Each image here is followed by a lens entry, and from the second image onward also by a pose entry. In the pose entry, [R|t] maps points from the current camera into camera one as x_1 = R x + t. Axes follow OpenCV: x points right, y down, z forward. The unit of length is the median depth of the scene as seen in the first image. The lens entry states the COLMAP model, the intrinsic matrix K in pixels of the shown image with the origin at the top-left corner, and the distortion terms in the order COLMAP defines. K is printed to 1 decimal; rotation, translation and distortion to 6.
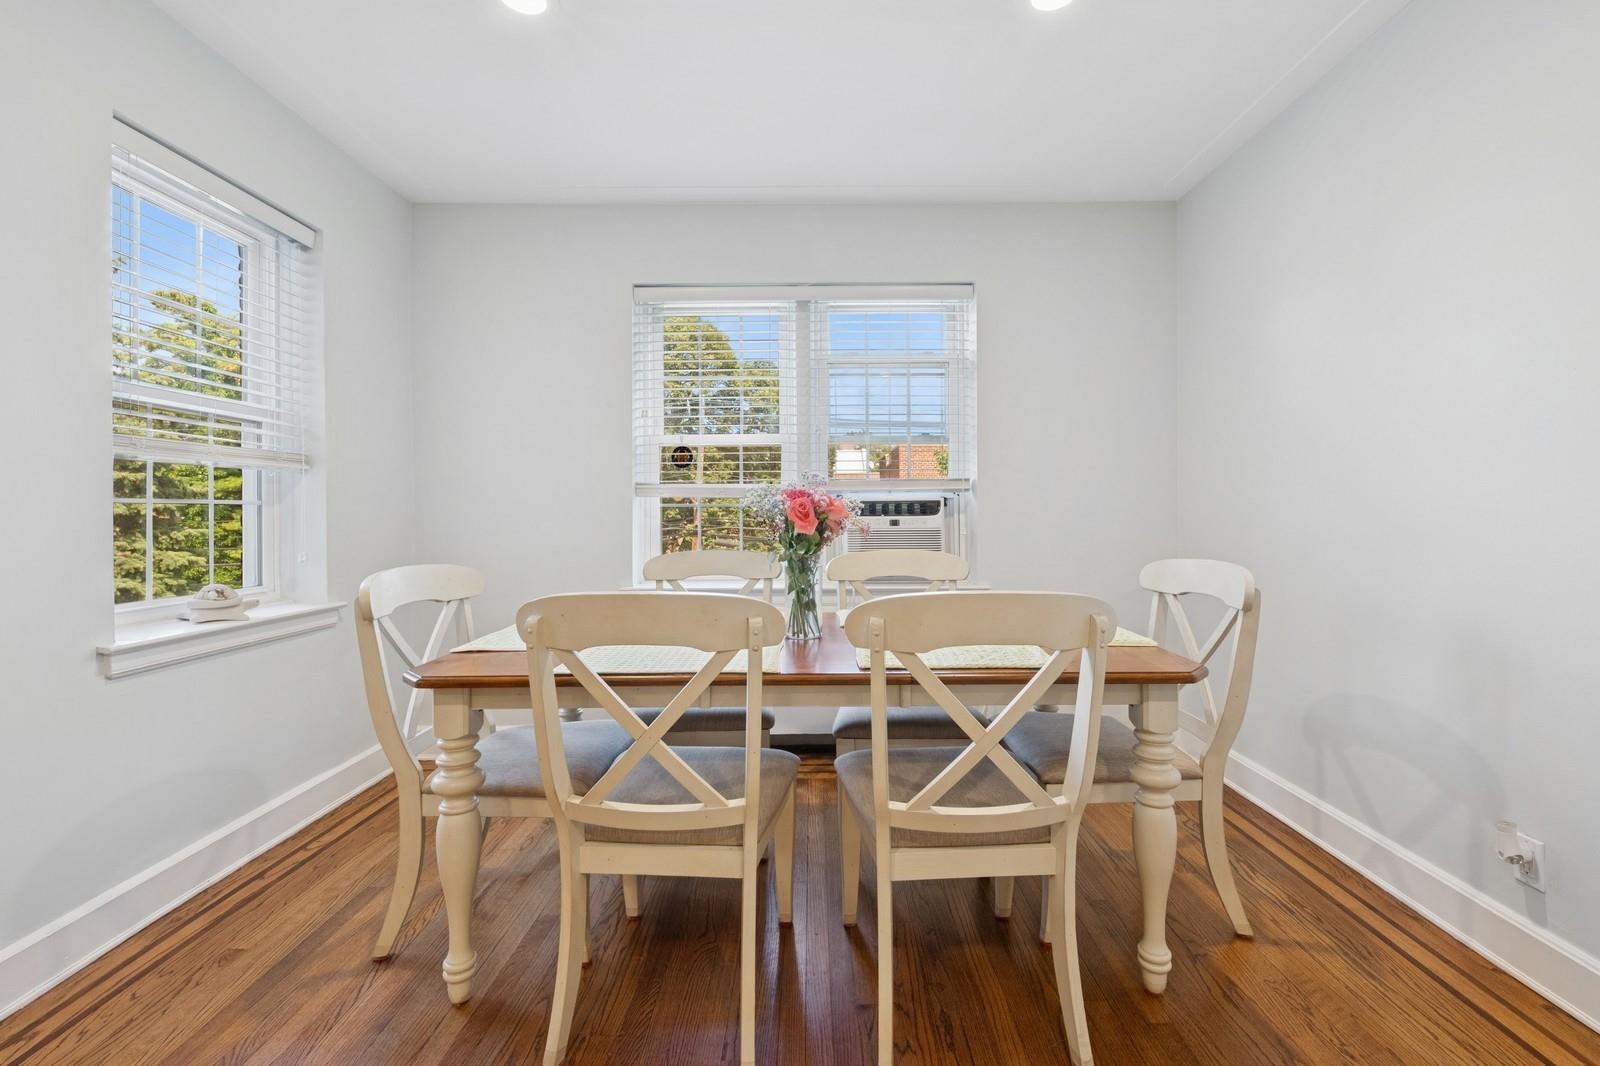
lens RADIAL K [[674.9, 0, 821.6], [0, 674.9, 520.9], [0, 0, 1]] dist [0.007131, -0.007125]
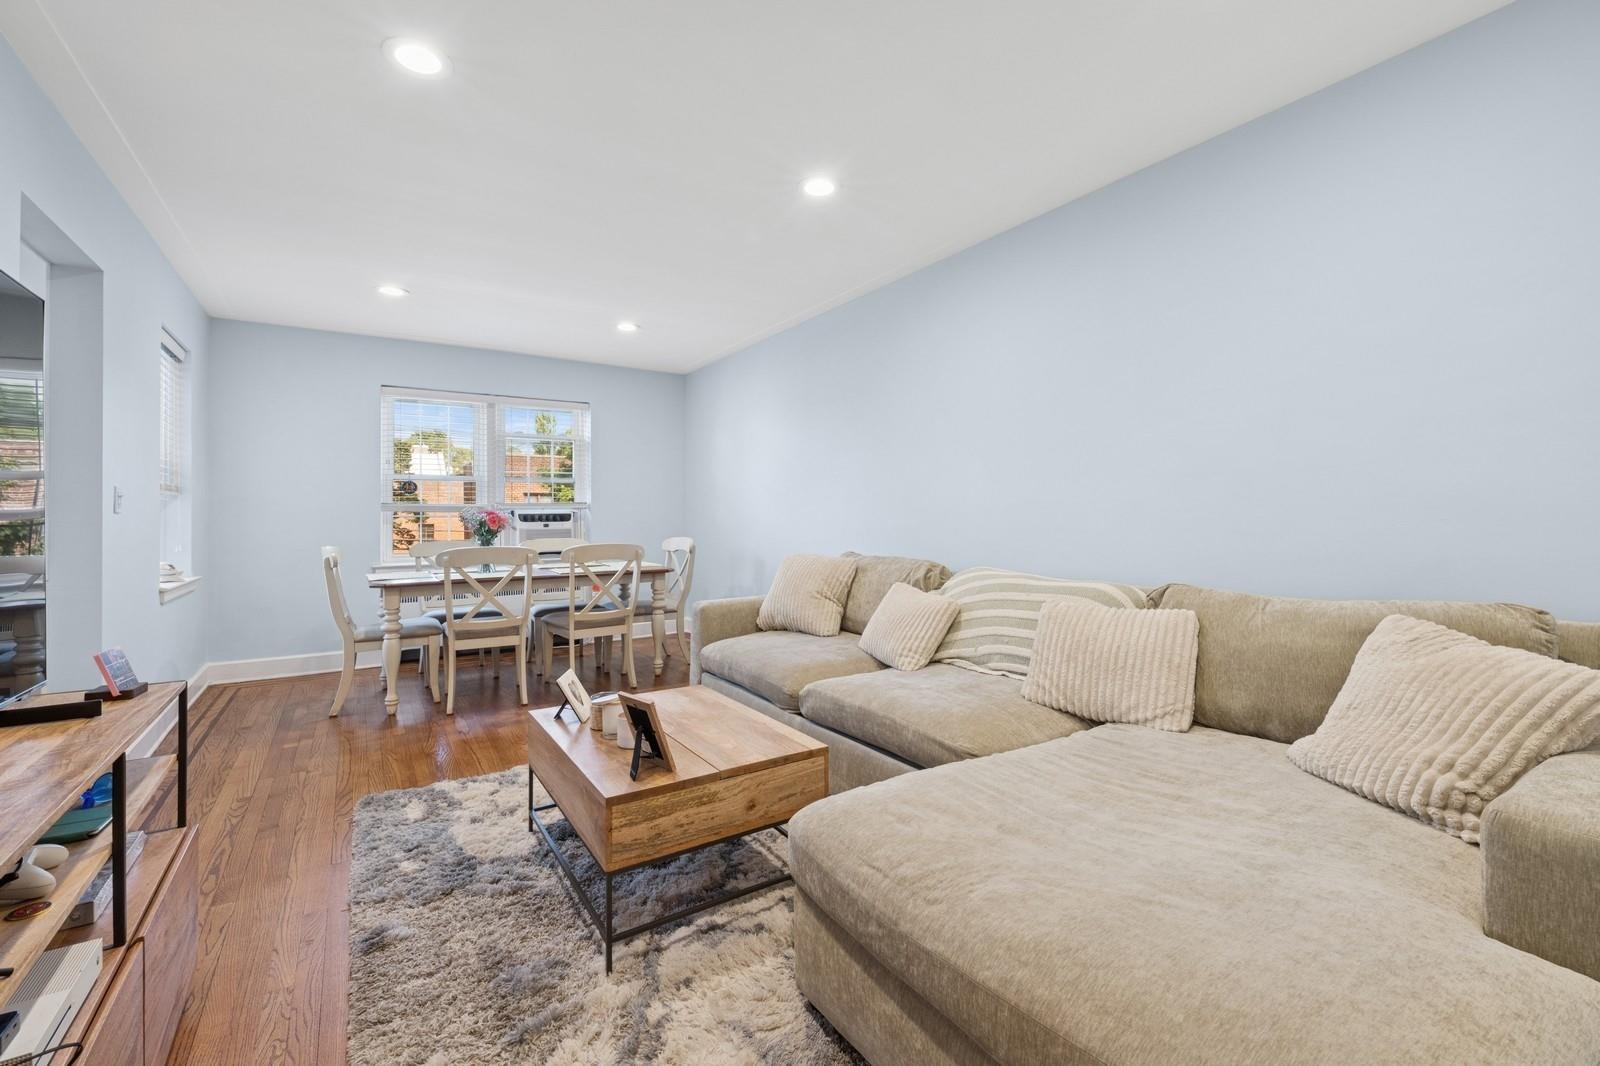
lens RADIAL K [[674.9, 0, 821.6], [0, 674.9, 520.9], [0, 0, 1]] dist [0.007131, -0.007125]
pose [[0.831775, -0.002422, 0.555107, -0.537151], [0.007313, 0.999952, -0.006595, 0.012576], [-0.555064, 0.009545, 0.831753, -1.782332]]
